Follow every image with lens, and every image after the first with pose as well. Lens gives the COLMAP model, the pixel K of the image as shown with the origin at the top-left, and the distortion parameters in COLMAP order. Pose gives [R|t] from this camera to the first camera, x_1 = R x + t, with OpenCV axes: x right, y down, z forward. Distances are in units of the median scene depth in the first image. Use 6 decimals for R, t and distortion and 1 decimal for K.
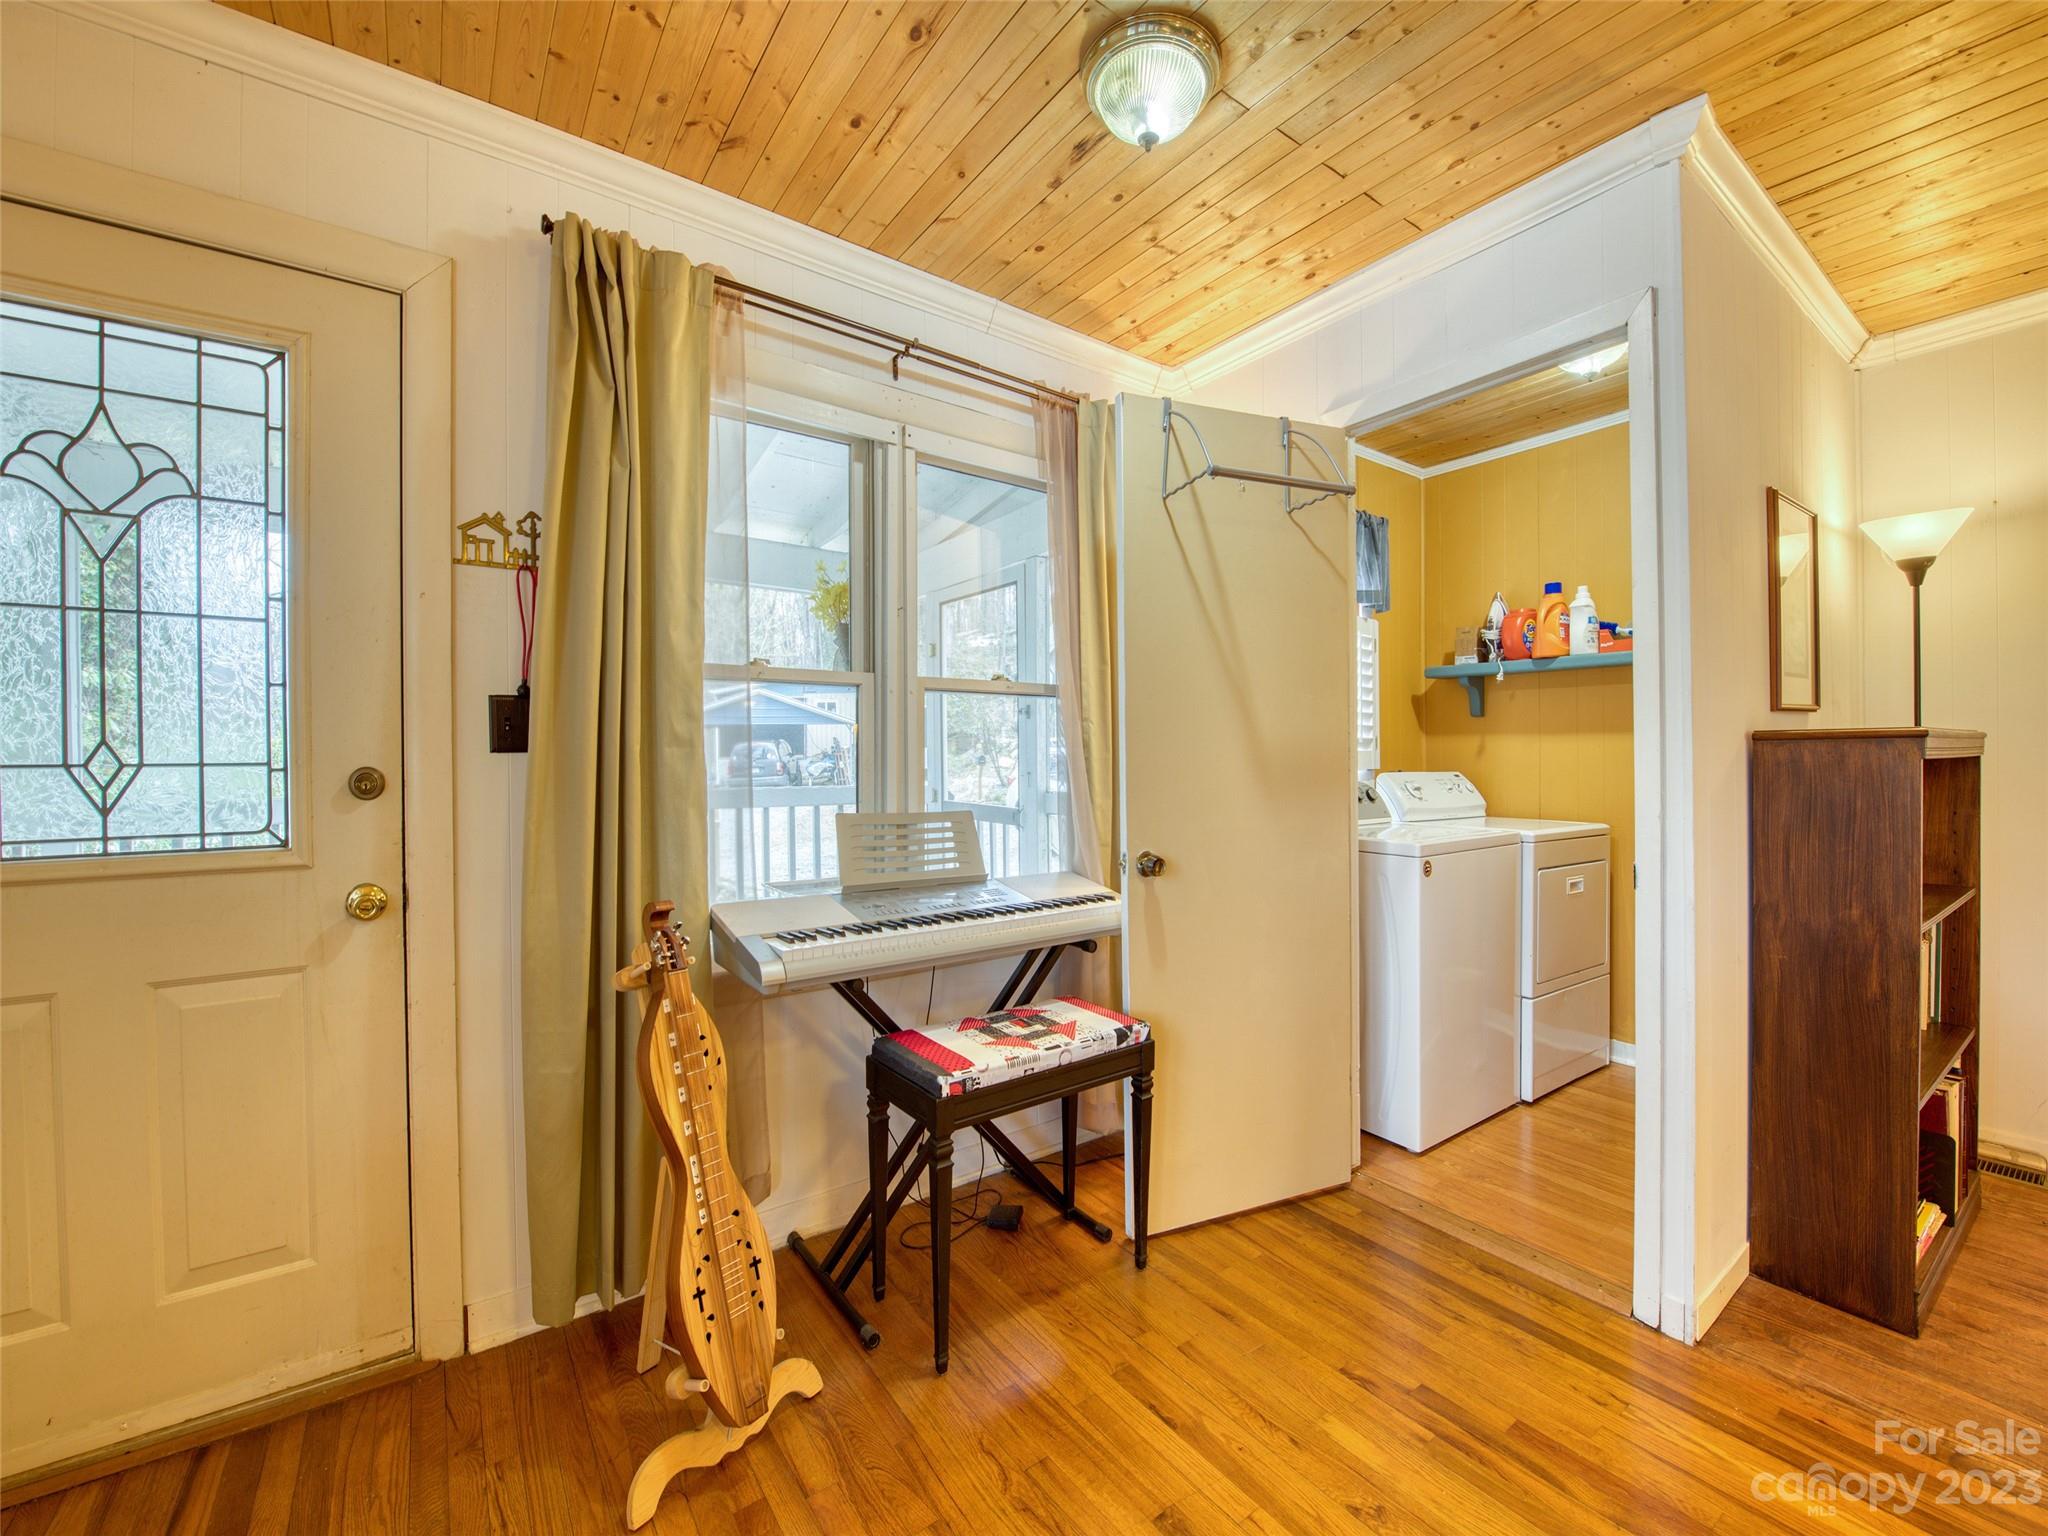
lens RADIAL K [[812.4, 0, 1024.0], [0, 812.4, 768.0], [0, 0, 1]] dist [-0.018599, -0.000802]
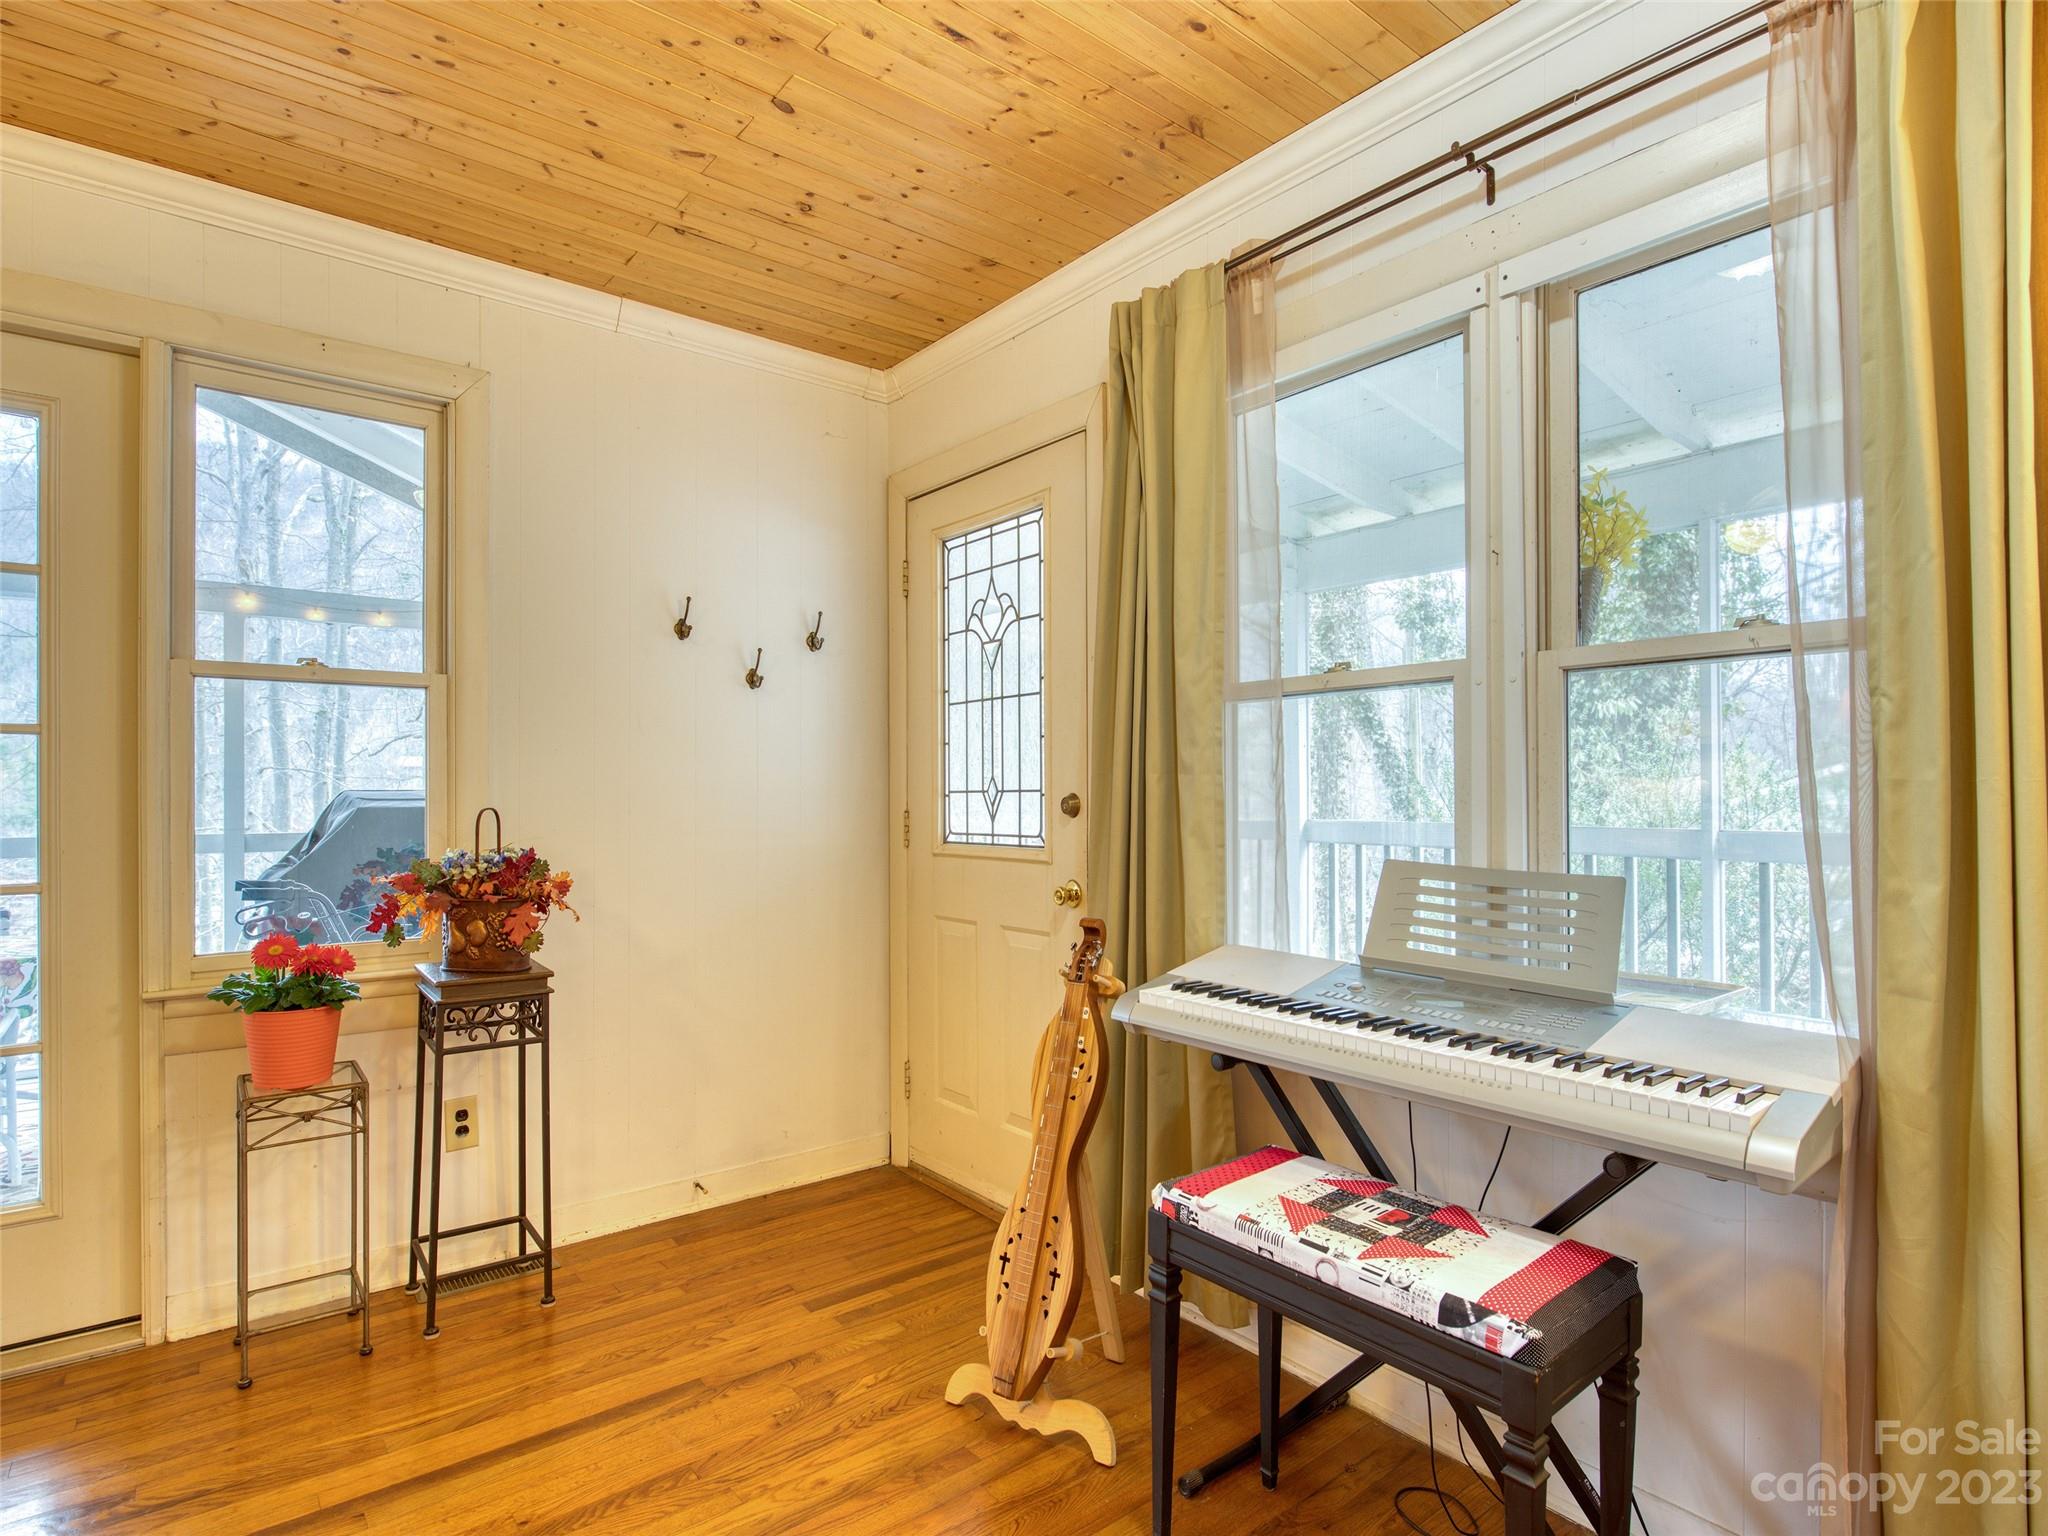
lens RADIAL K [[1063.4, 0, 1019.2], [0, 1063.4, 790.9], [0, 0, 1]] dist [-0.002683, 0.000691]
pose [[0.050740, 0.003400, -0.998706, 0.876814], [-0.007535, 0.999967, 0.003021, -0.008943], [0.998683, 0.007372, 0.050764, 0.751728]]
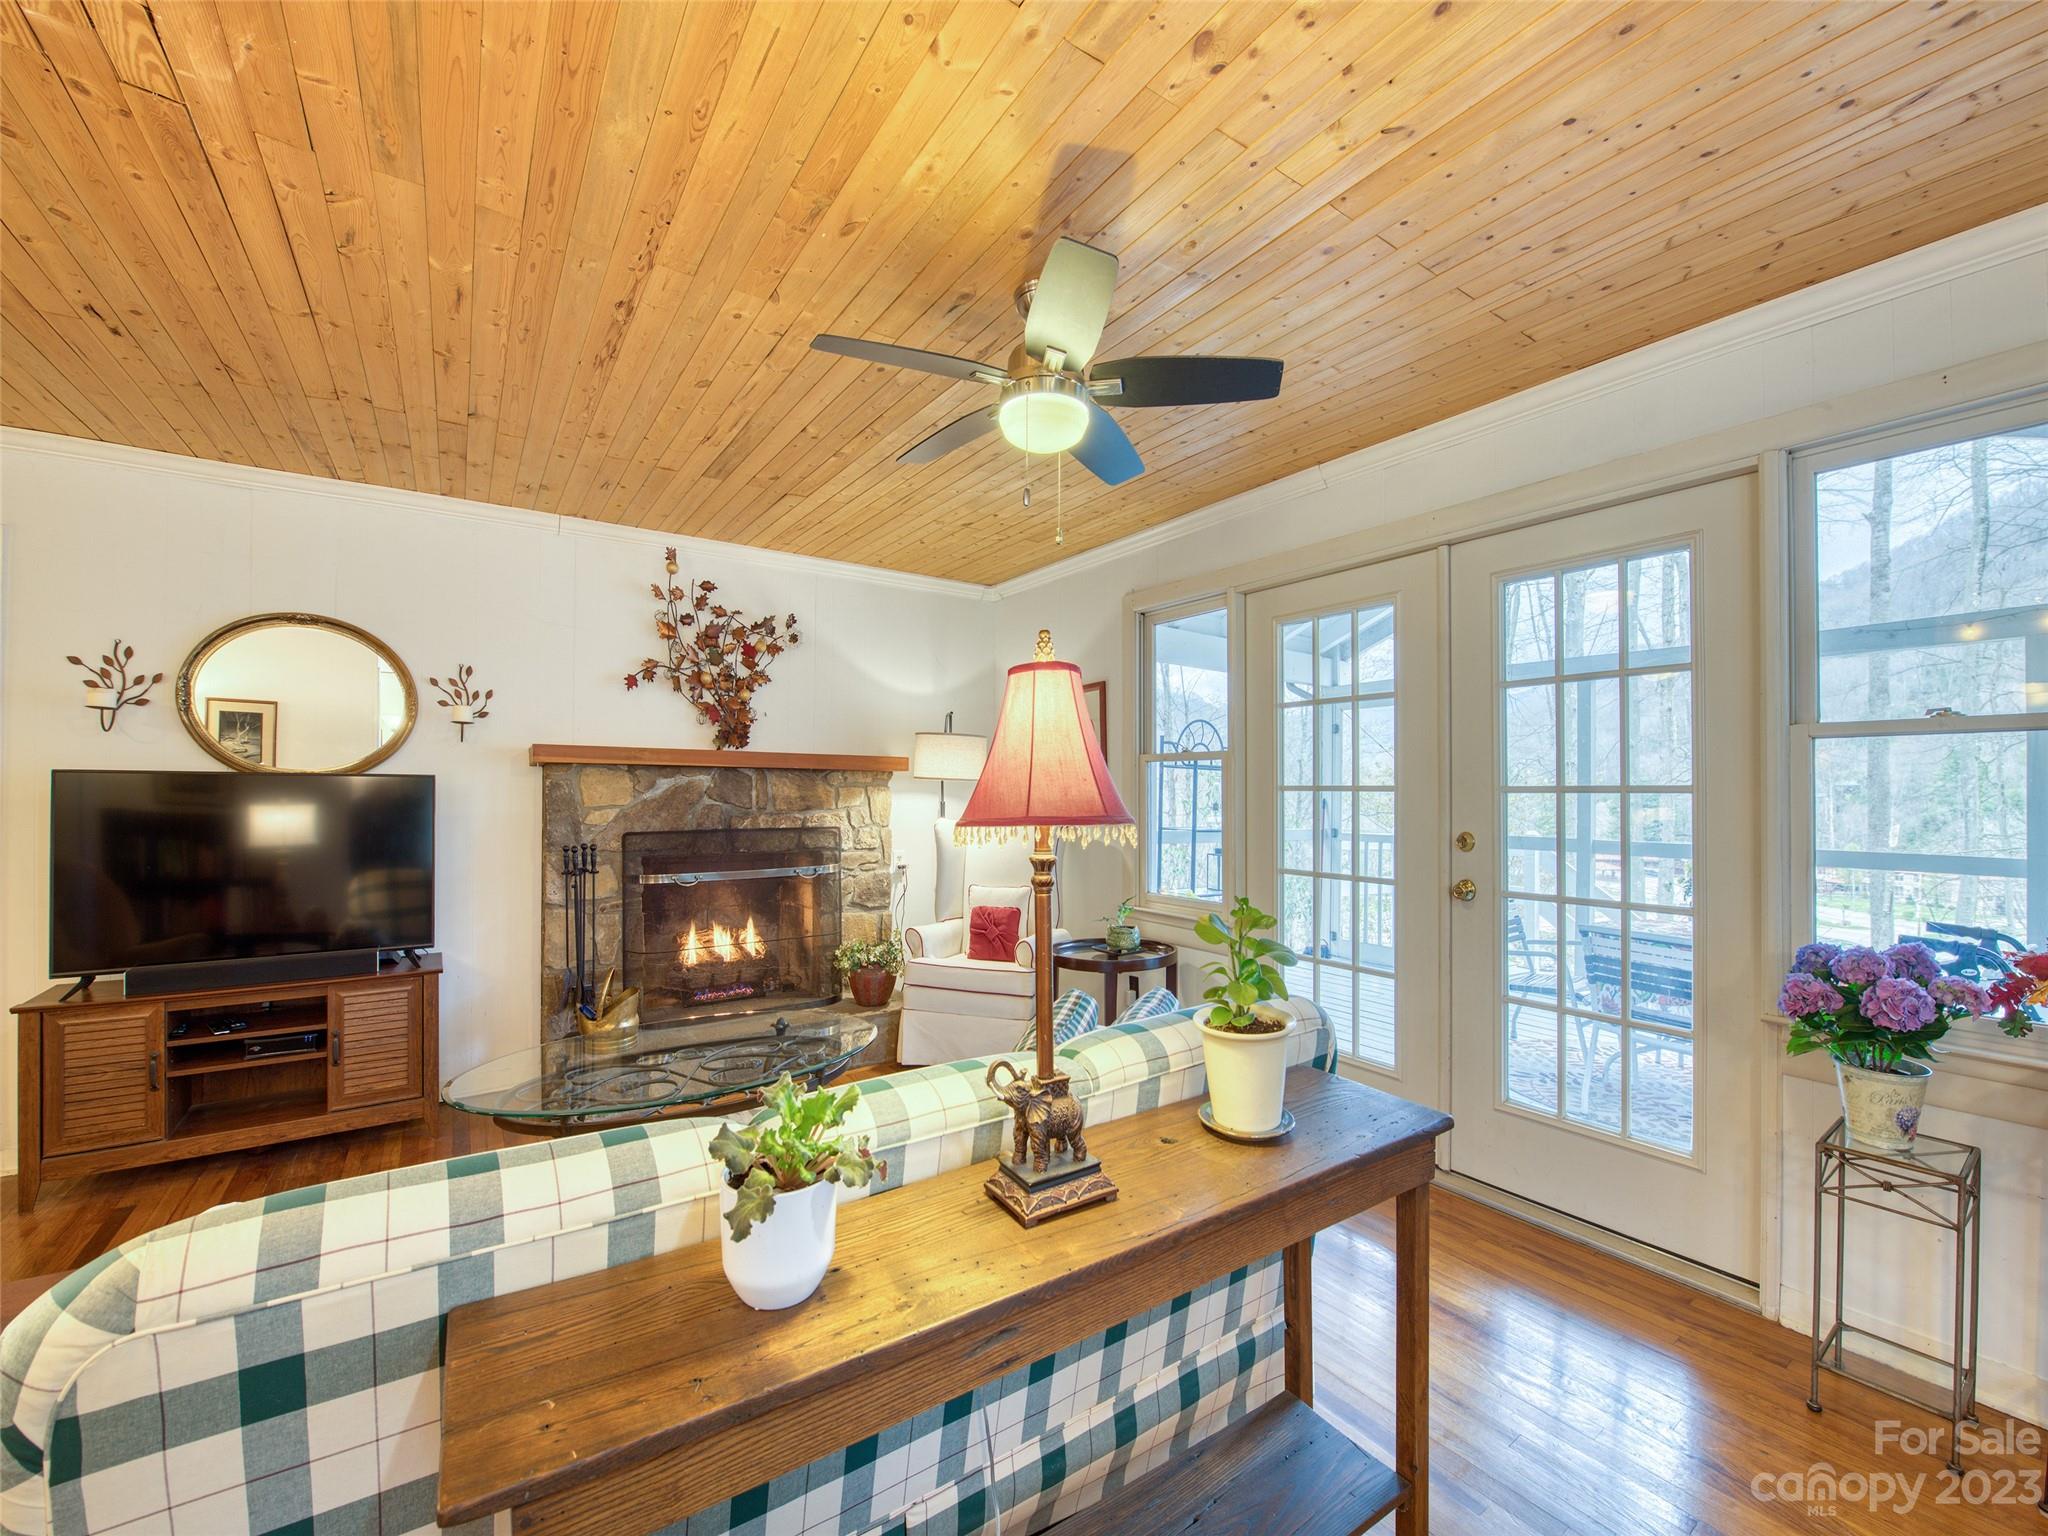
lens RADIAL K [[821.9, 0, 1032.3], [0, 821.9, 789.1], [0, 0, 1]] dist [-0.018317, -0.002736]
pose [[-0.999957, 0.002444, 0.008994, 0.553652], [0.002515, 0.999965, 0.007972, -0.083823], [-0.008974, 0.007995, -0.999928, 0.910859]]
